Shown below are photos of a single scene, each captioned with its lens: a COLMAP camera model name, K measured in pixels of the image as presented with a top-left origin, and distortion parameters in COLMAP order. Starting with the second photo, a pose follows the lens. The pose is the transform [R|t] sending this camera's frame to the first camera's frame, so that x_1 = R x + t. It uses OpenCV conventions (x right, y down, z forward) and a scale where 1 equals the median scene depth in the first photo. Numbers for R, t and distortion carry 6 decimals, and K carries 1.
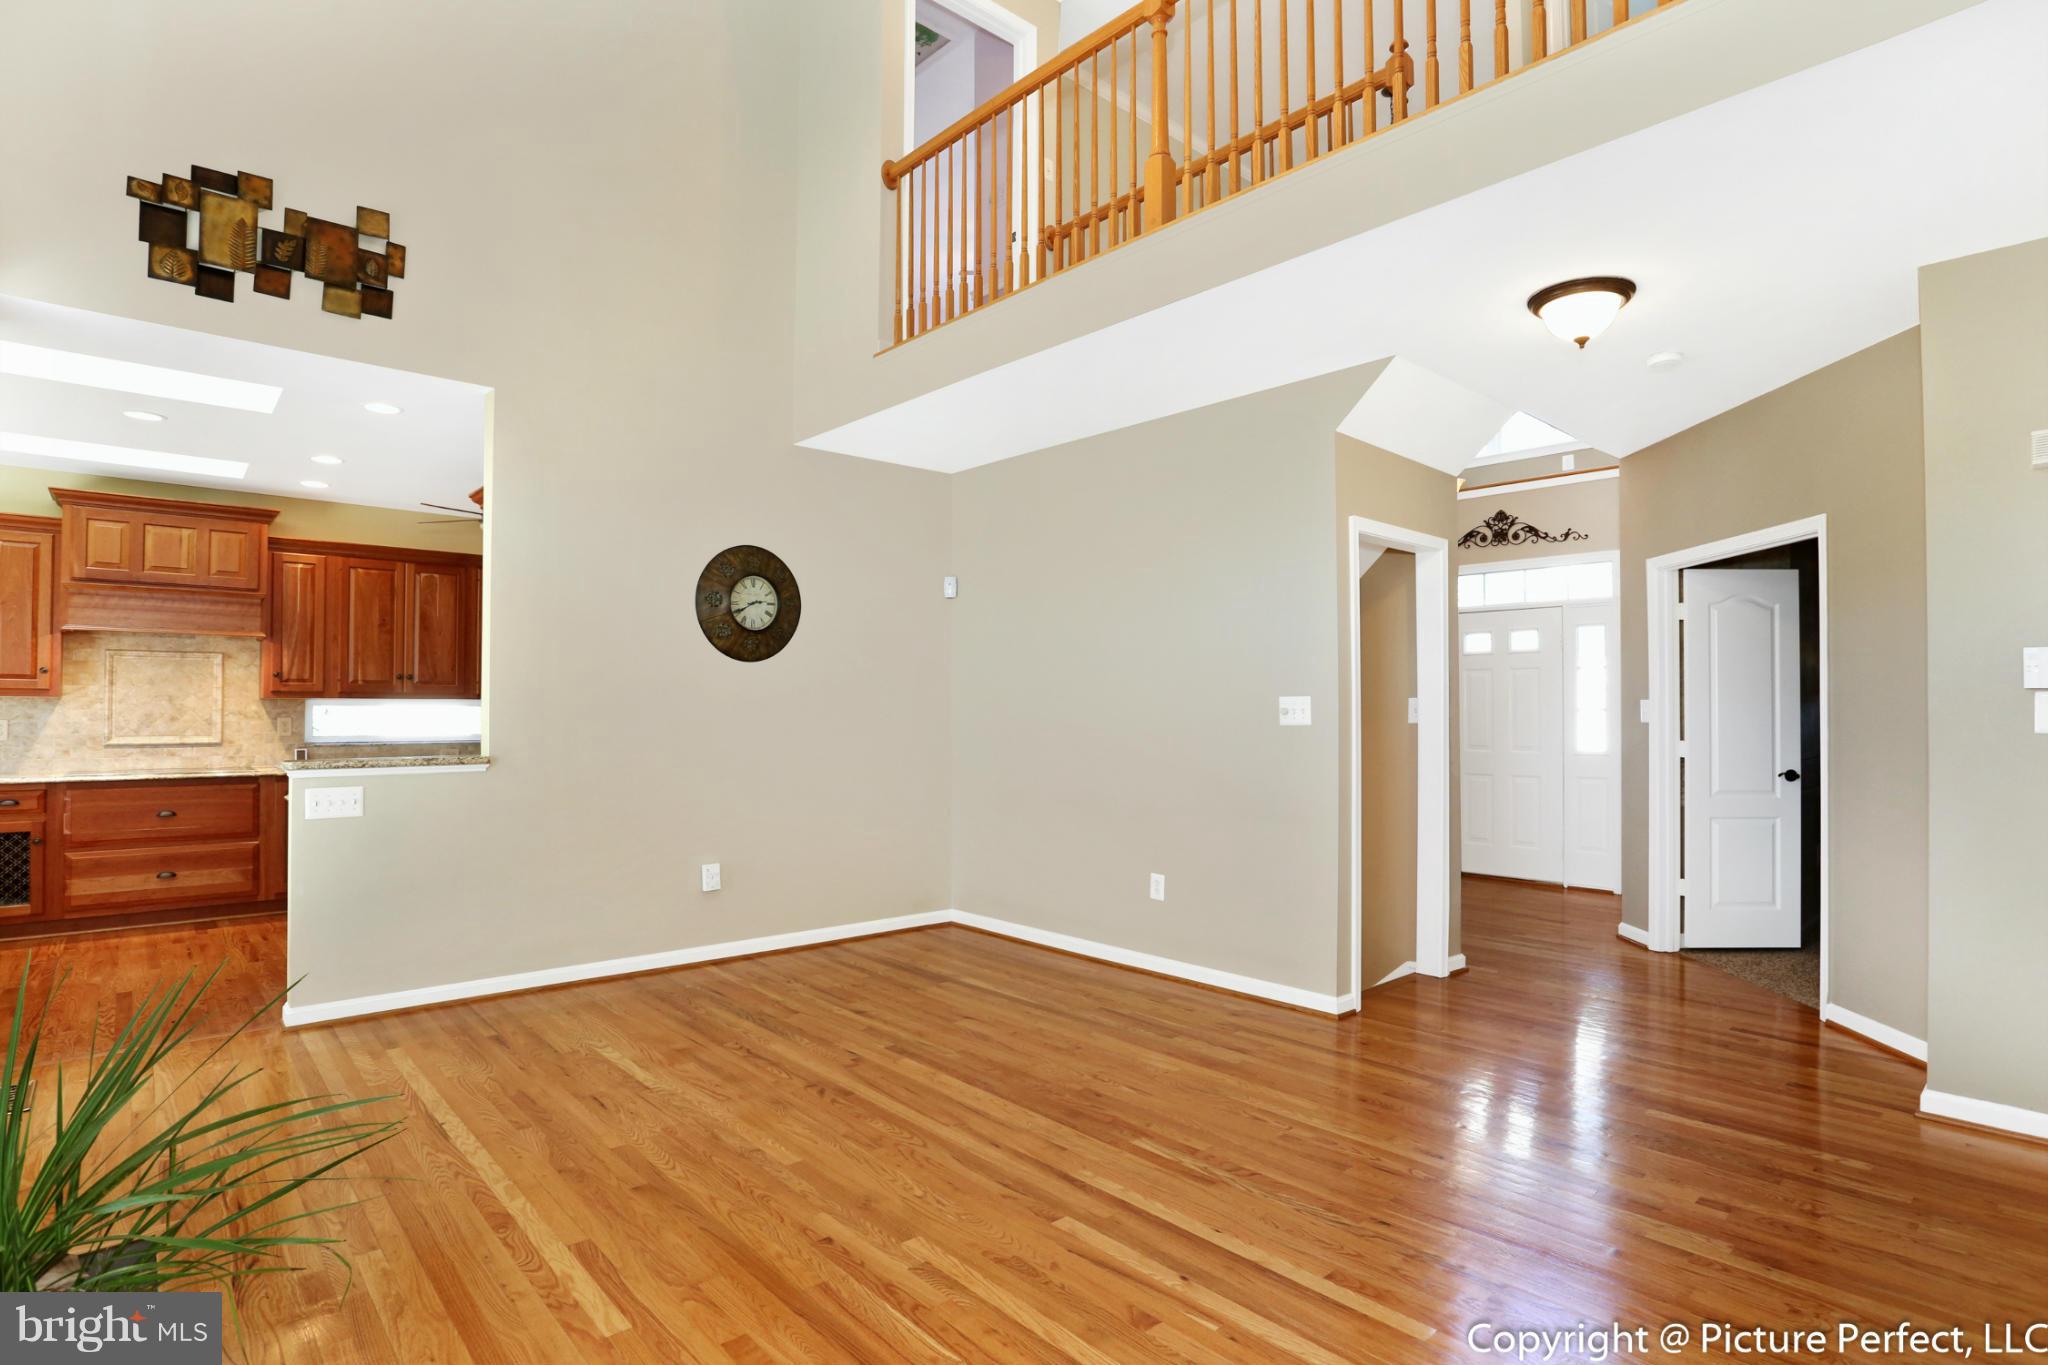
lens RADIAL K [[1031.3, 0, 1021.8], [0, 1031.3, 704.5], [0, 0, 1]] dist [-0.064775, 0.025523]
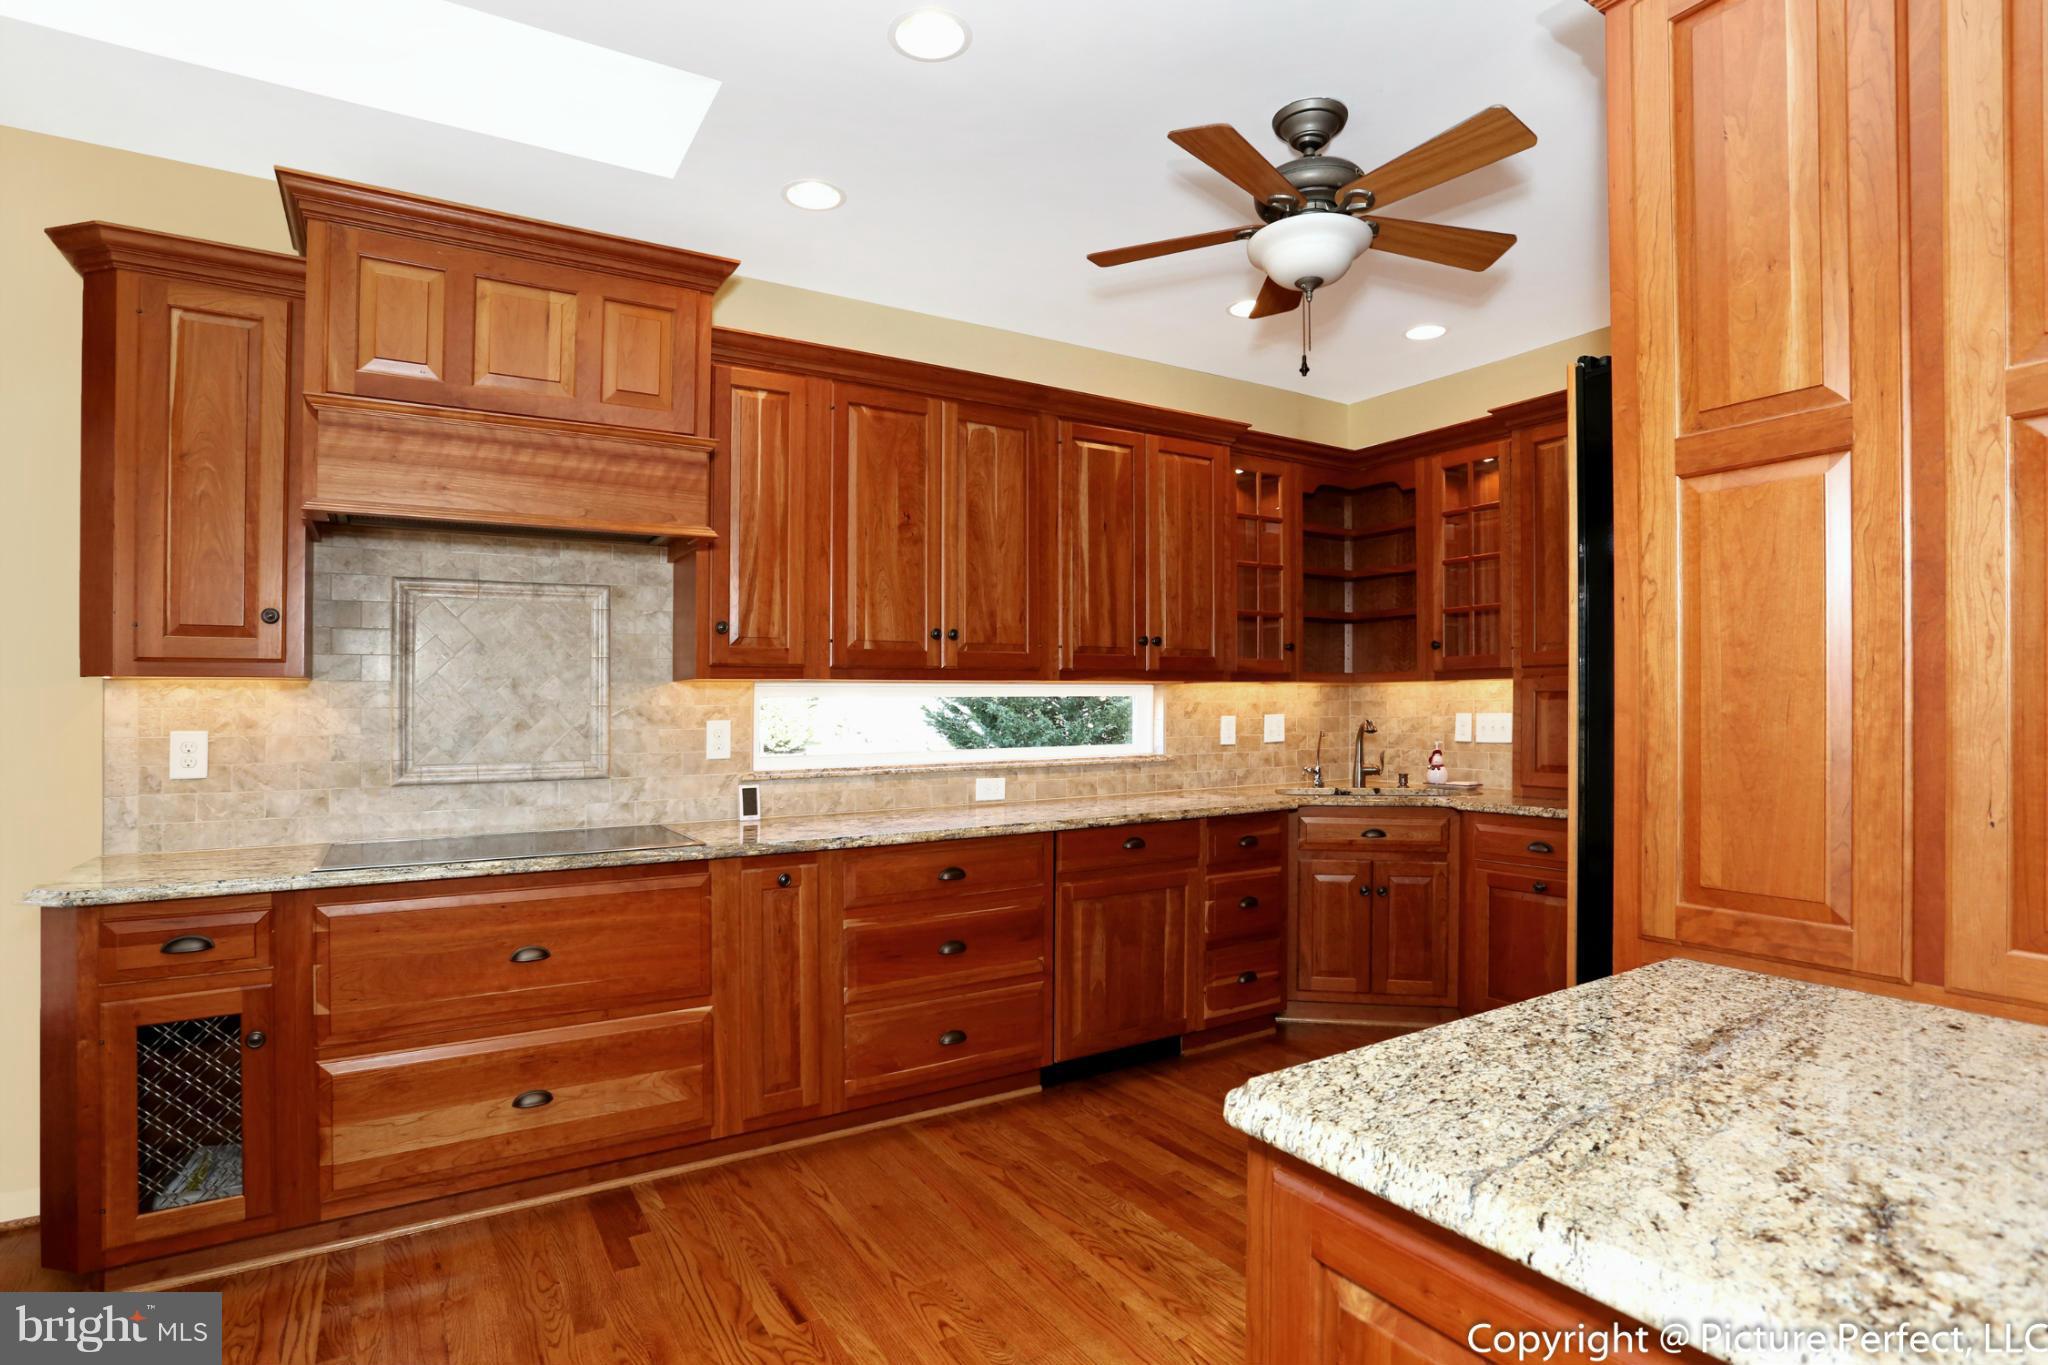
lens RADIAL K [[1031.3, 0, 1021.8], [0, 1031.3, 704.5], [0, 0, 1]] dist [-0.064775, 0.025523]
pose [[0.984799, -0.010205, -0.173399, -0.552526], [0.010871, 0.999937, 0.002894, 0.005639], [0.173359, -0.004735, 0.984847, 0.587334]]
